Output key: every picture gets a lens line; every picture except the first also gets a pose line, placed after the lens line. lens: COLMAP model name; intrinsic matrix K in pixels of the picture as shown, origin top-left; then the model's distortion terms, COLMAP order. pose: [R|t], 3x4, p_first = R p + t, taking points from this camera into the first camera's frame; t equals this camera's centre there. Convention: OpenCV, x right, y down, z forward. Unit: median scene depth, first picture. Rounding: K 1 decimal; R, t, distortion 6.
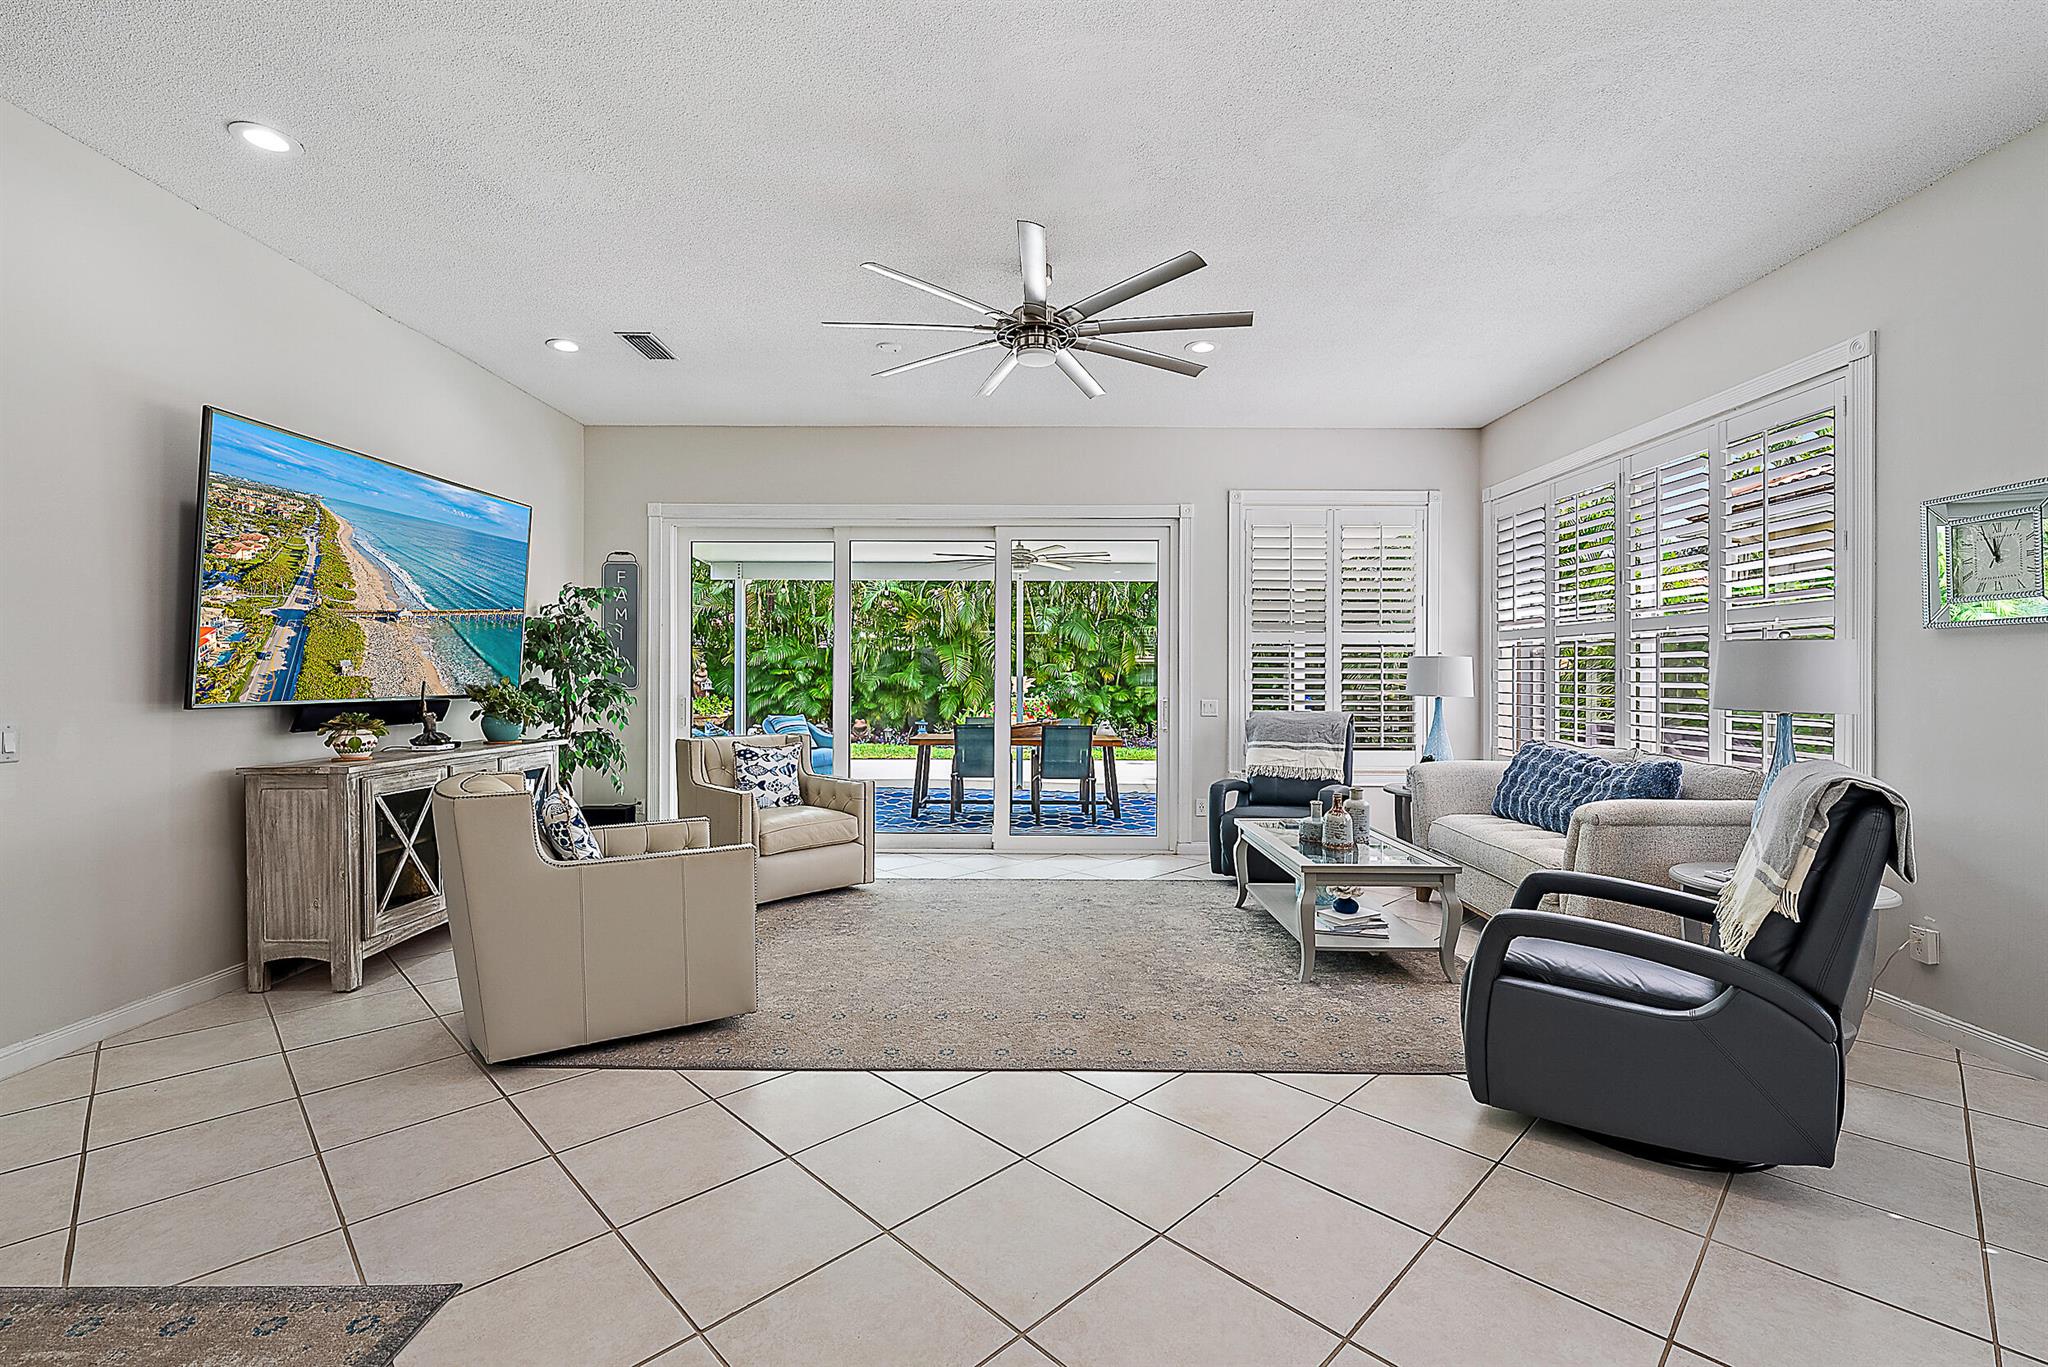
lens RADIAL K [[876.4, 0, 1030.0], [0, 876.4, 672.7], [0, 0, 1]] dist [-0.002860, 0.000951]
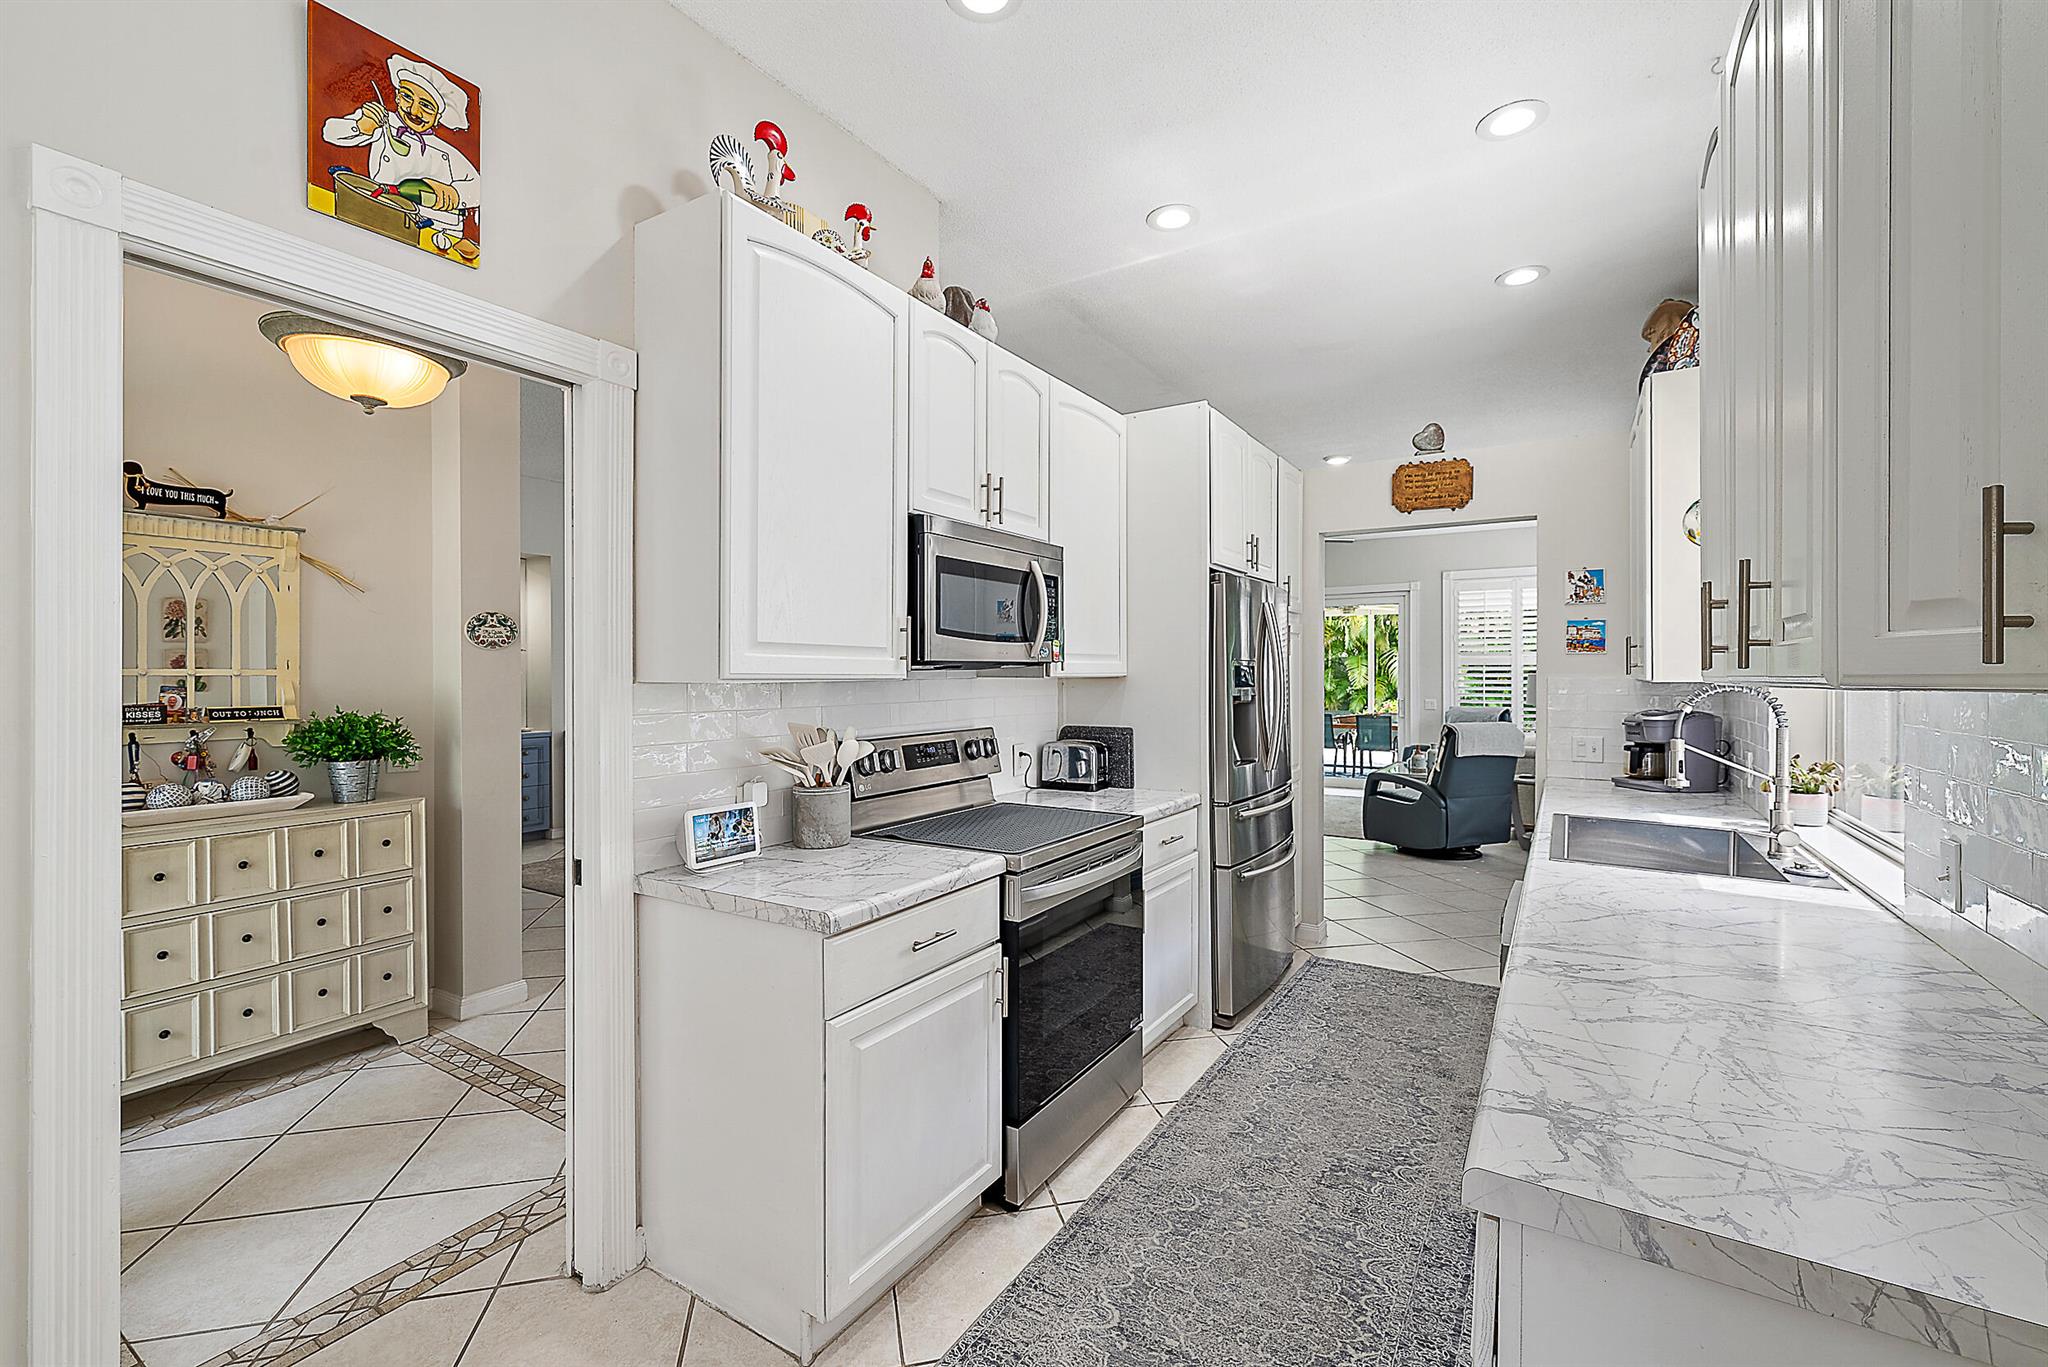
lens RADIAL K [[876.4, 0, 1030.0], [0, 876.4, 672.7], [0, 0, 1]] dist [-0.002860, 0.000951]
pose [[0.849968, -0.006692, -0.526792, 0.451501], [0.006894, 0.999975, -0.001580, -0.022235], [0.526789, -0.002289, 0.849993, -0.825660]]
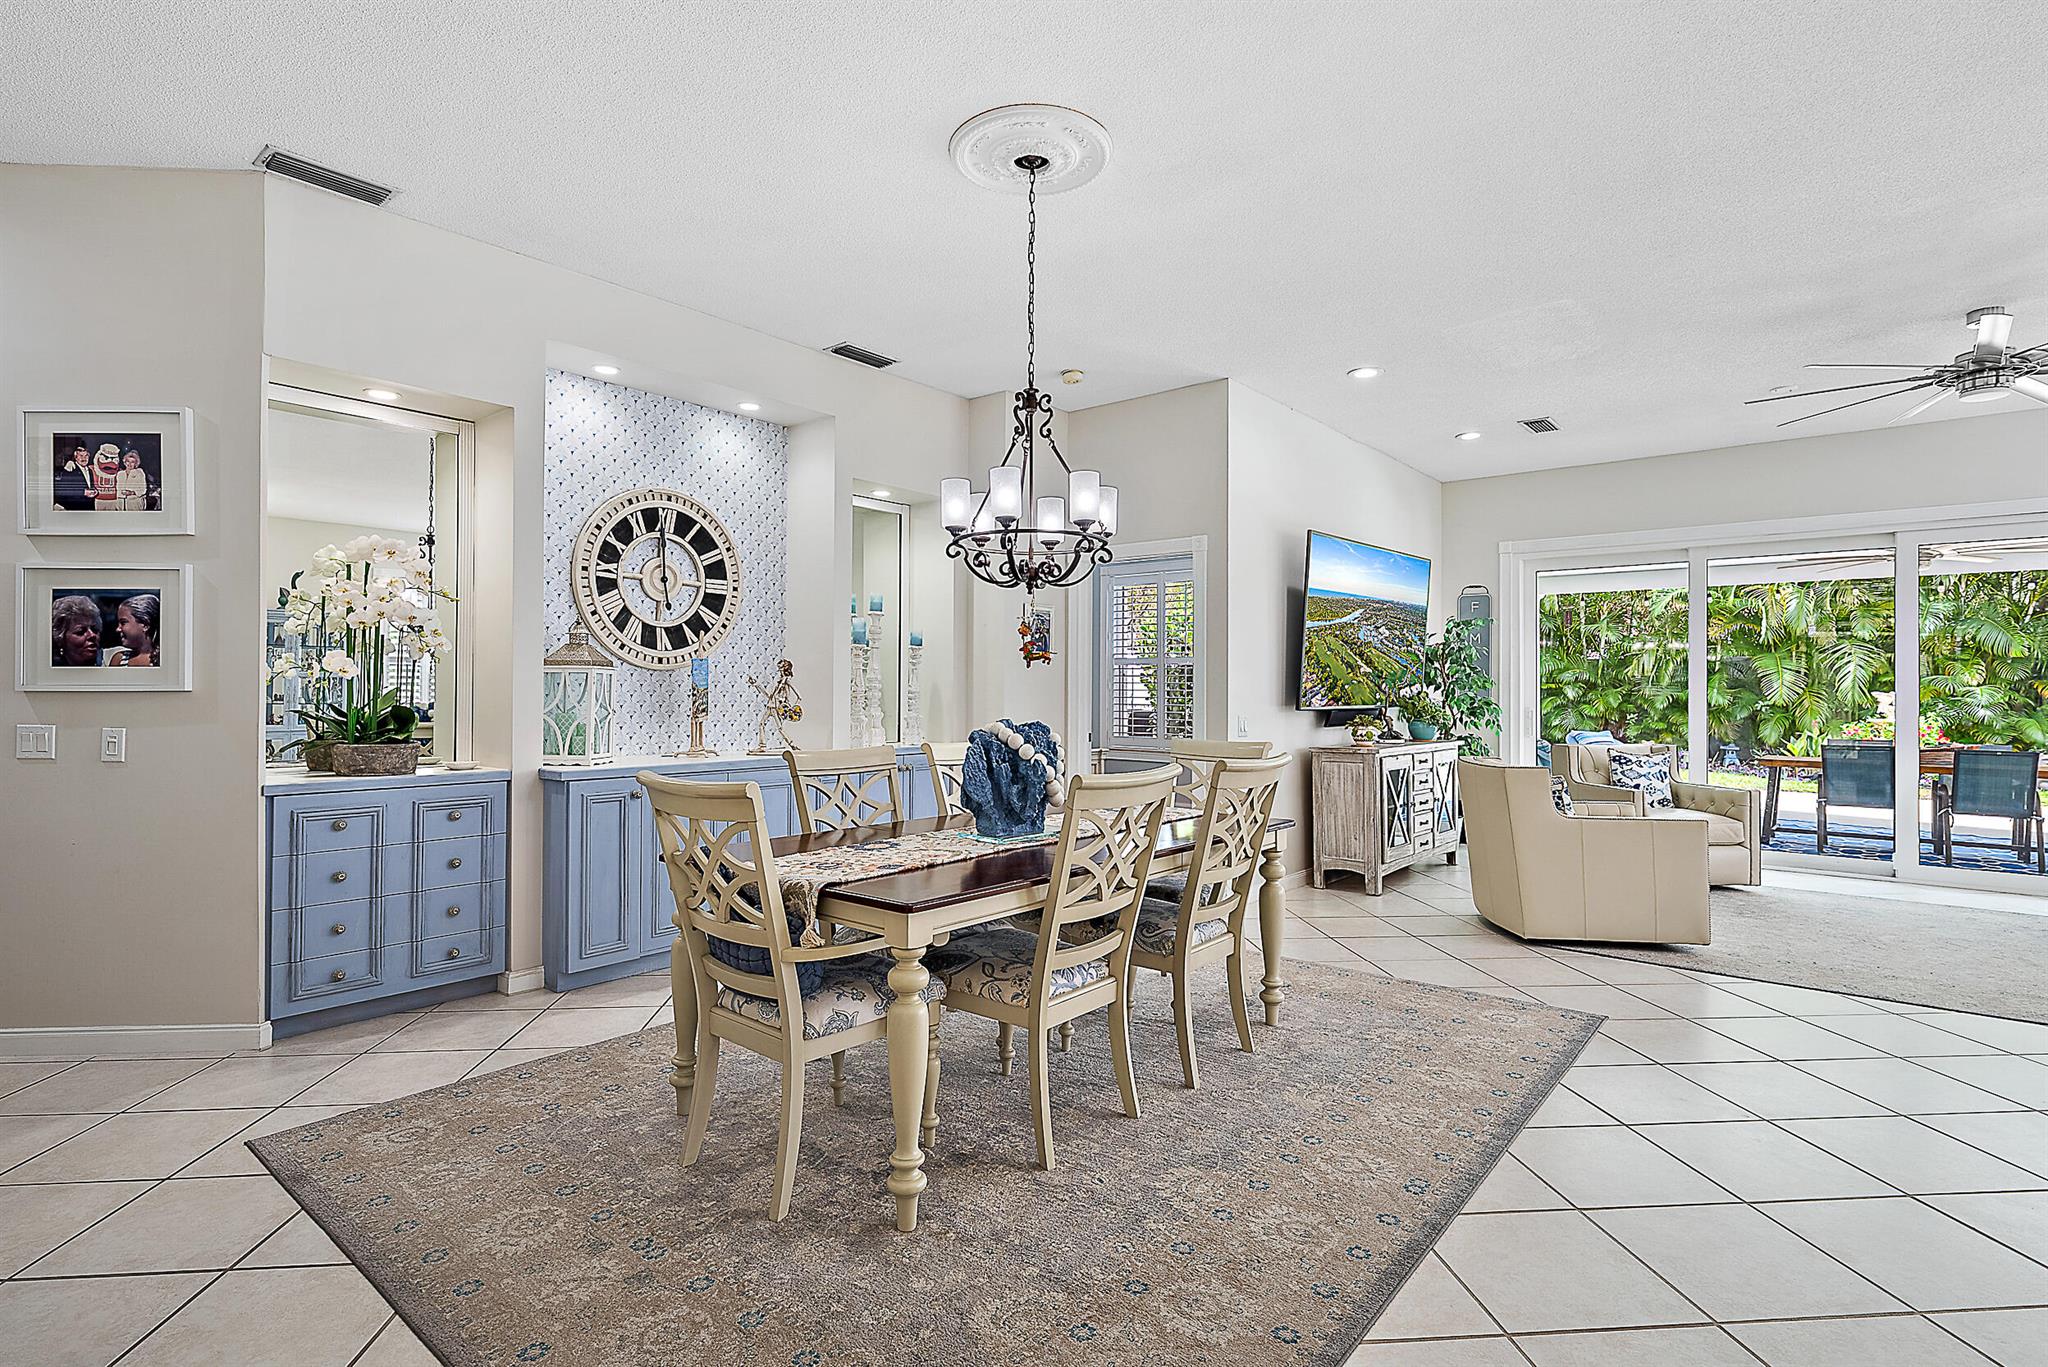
lens RADIAL K [[1010.5, 0, 1029.7], [0, 1010.5, 676.9], [0, 0, 1]] dist [0.004191, -0.000452]
pose [[0.770366, -0.005393, -0.637579, -0.064773], [-0.000406, 0.999960, -0.008948, -0.002450], [0.637601, 0.007152, 0.770333, -0.436820]]
